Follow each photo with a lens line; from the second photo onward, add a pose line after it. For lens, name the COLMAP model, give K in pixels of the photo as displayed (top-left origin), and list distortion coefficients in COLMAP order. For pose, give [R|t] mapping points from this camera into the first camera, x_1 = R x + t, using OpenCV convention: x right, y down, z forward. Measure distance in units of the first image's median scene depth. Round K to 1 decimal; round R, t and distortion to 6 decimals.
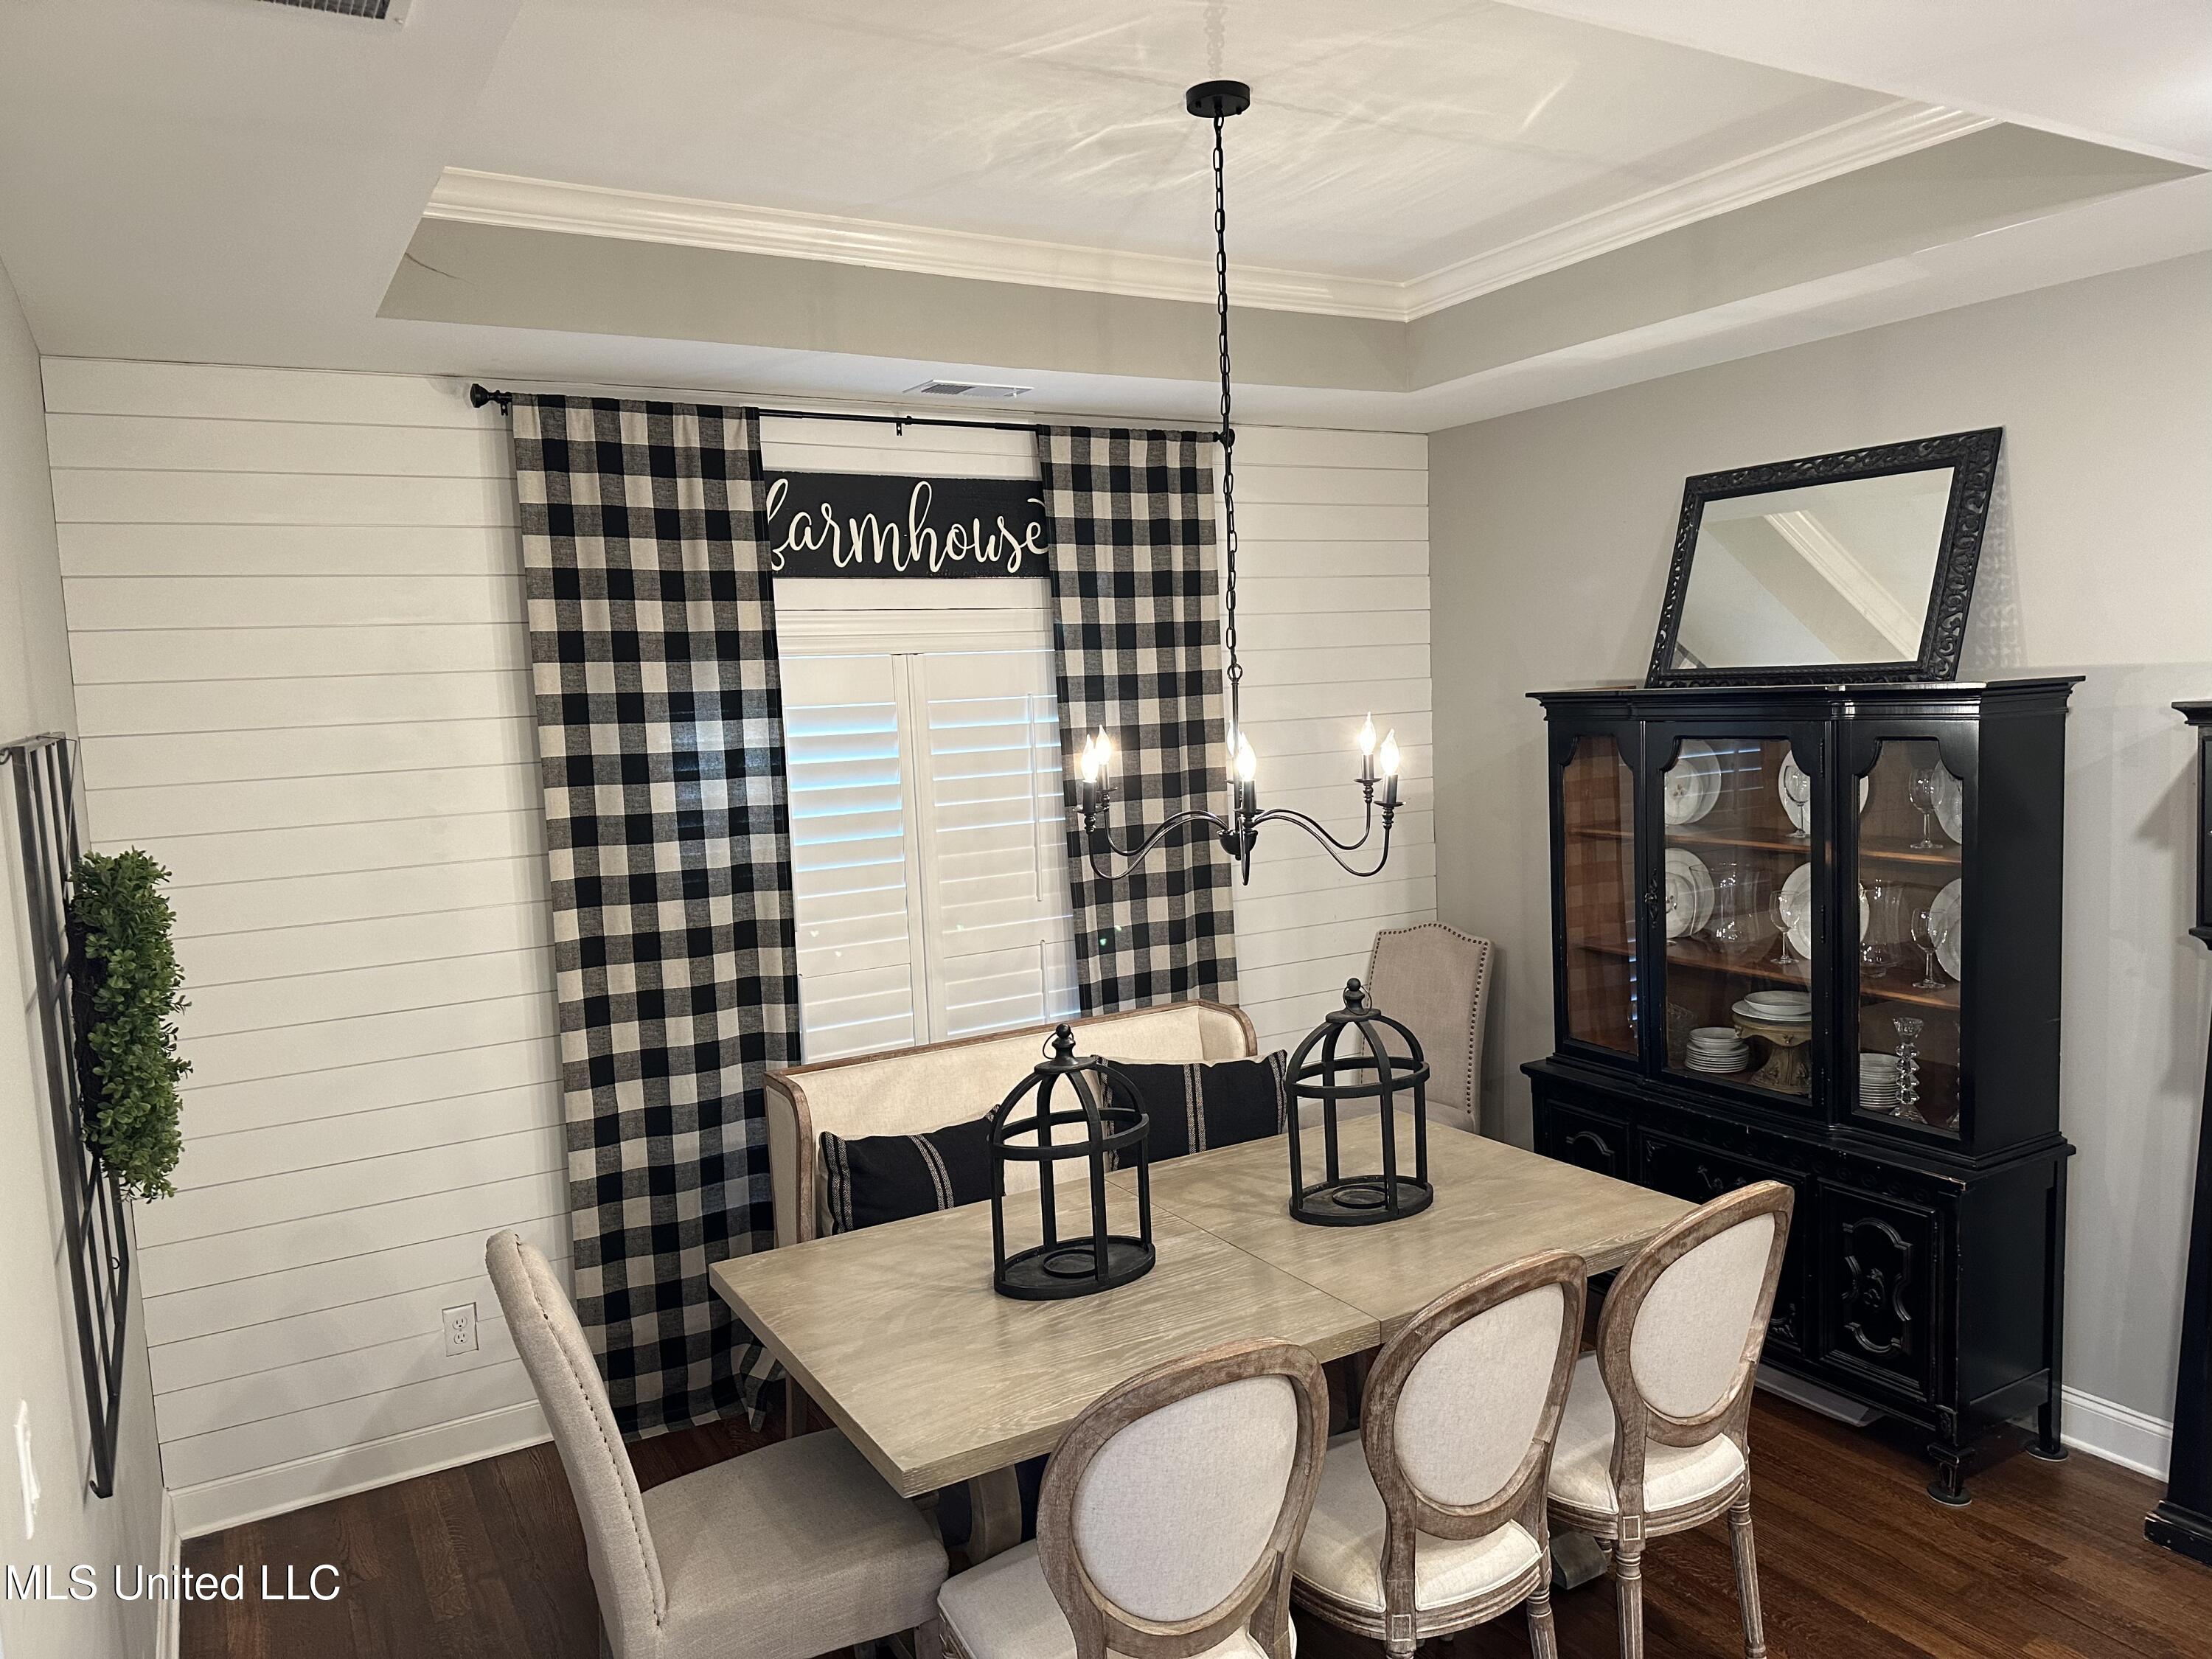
lens RADIAL K [[1543.8, 0, 1101.7], [0, 1543.8, 824.9], [0, 0, 1]] dist [0.152309, -0.213237]
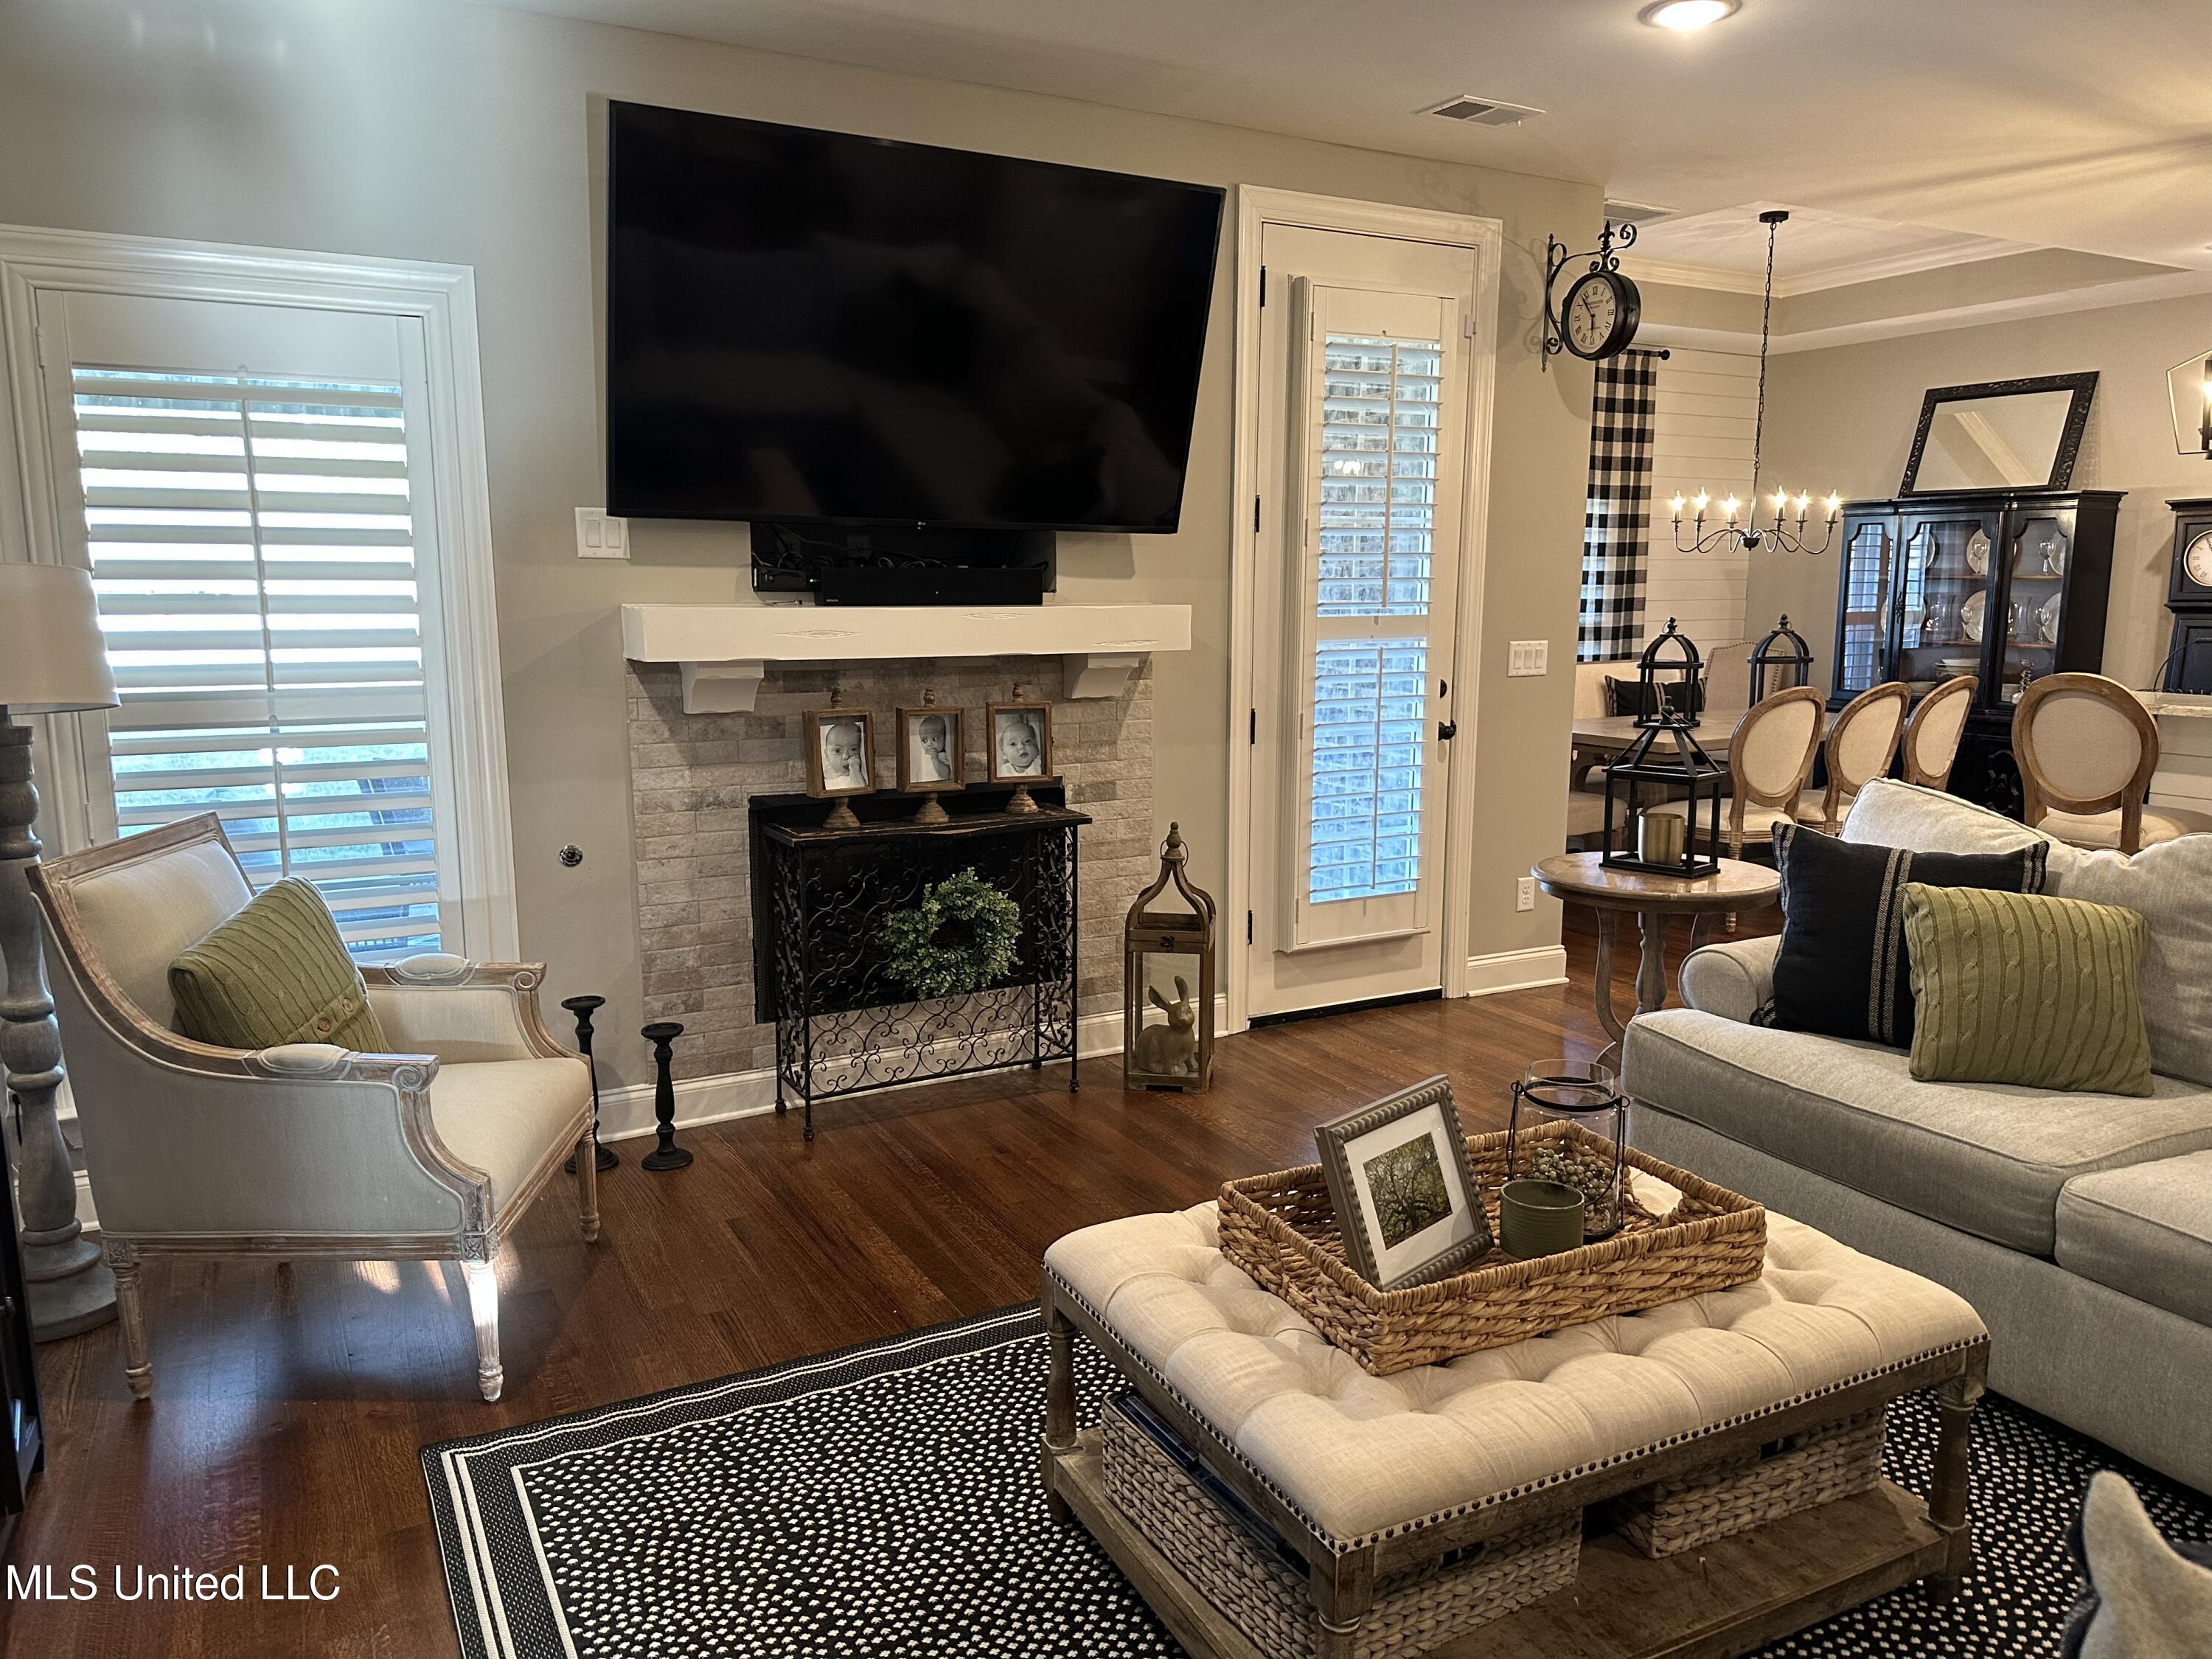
lens RADIAL K [[1598.3, 0, 1122.3], [0, 1598.3, 837.9], [0, 0, 1]] dist [0.024711, -0.021478]
pose [[0.998833, 0.046226, -0.014011, -0.575366], [-0.045162, 0.996624, 0.068570, 0.239419], [0.017133, -0.067858, 0.997548, -1.028241]]
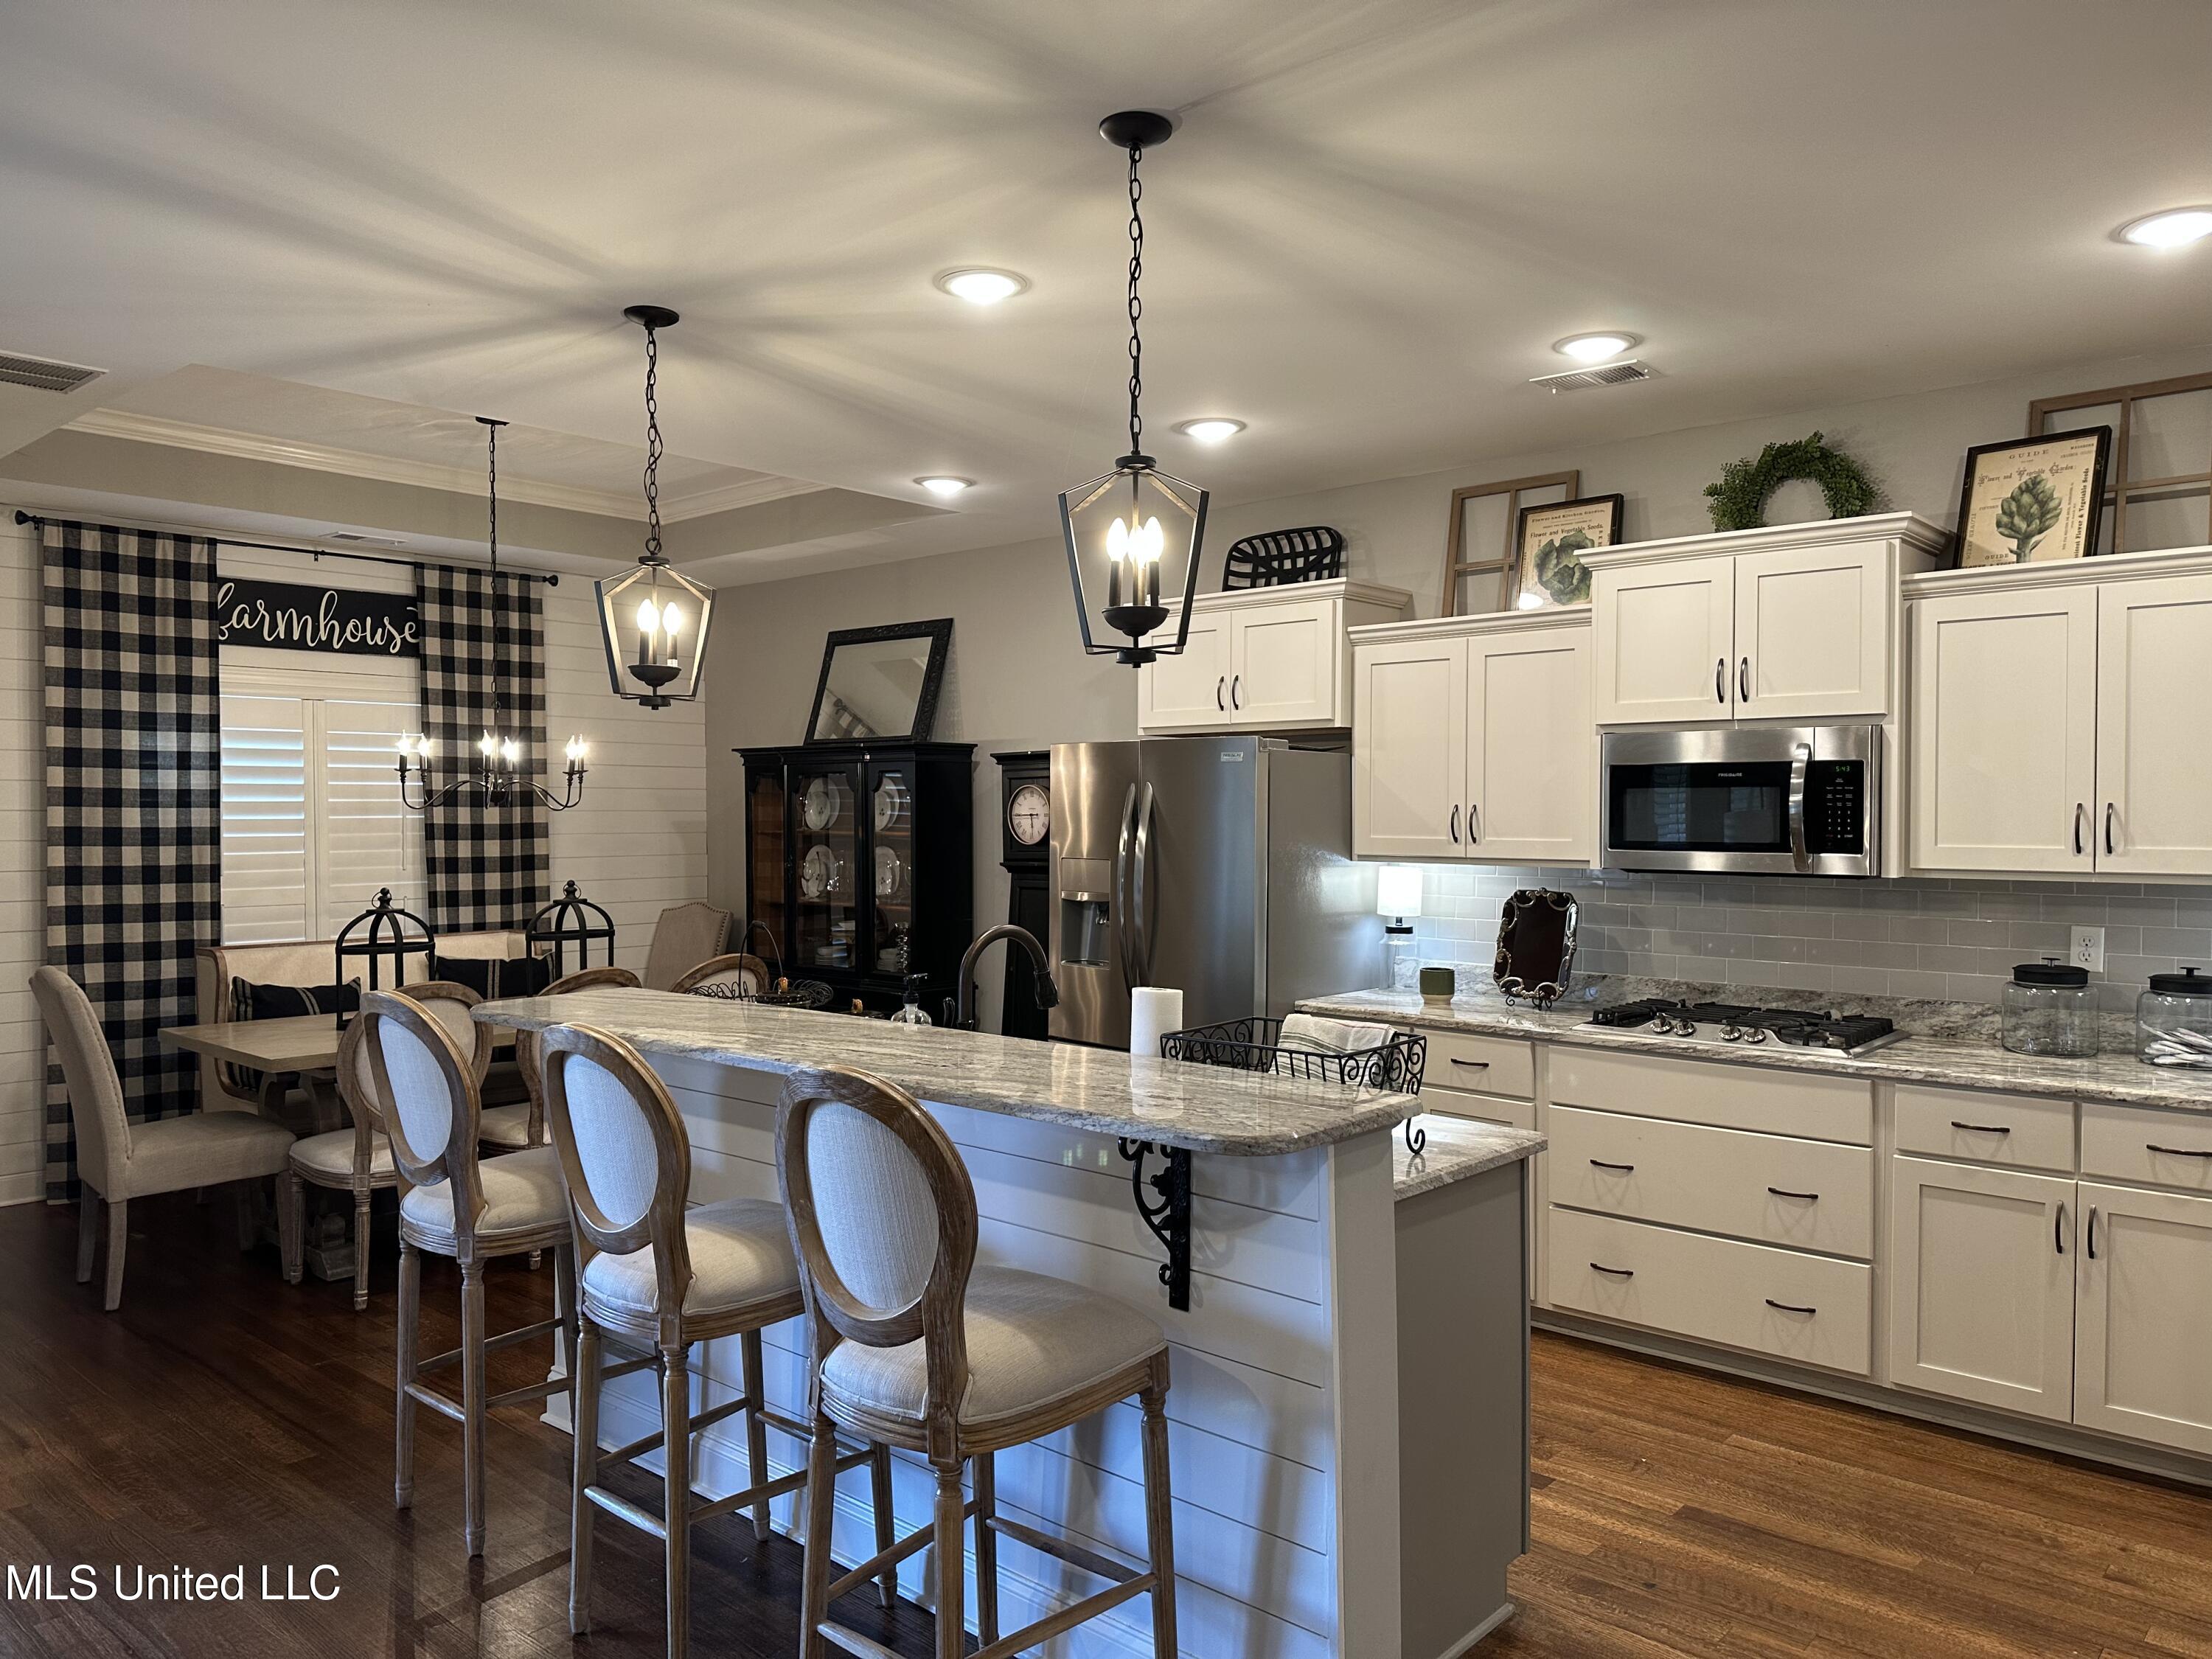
lens RADIAL K [[1598.3, 0, 1122.3], [0, 1598.3, 837.9], [0, 0, 1]] dist [0.024711, -0.021478]
pose [[0.949798, 0.039464, 0.310366, 0.158258], [-0.015538, 0.996738, -0.079191, 0.150385], [-0.312479, 0.070393, 0.947313, -0.804755]]
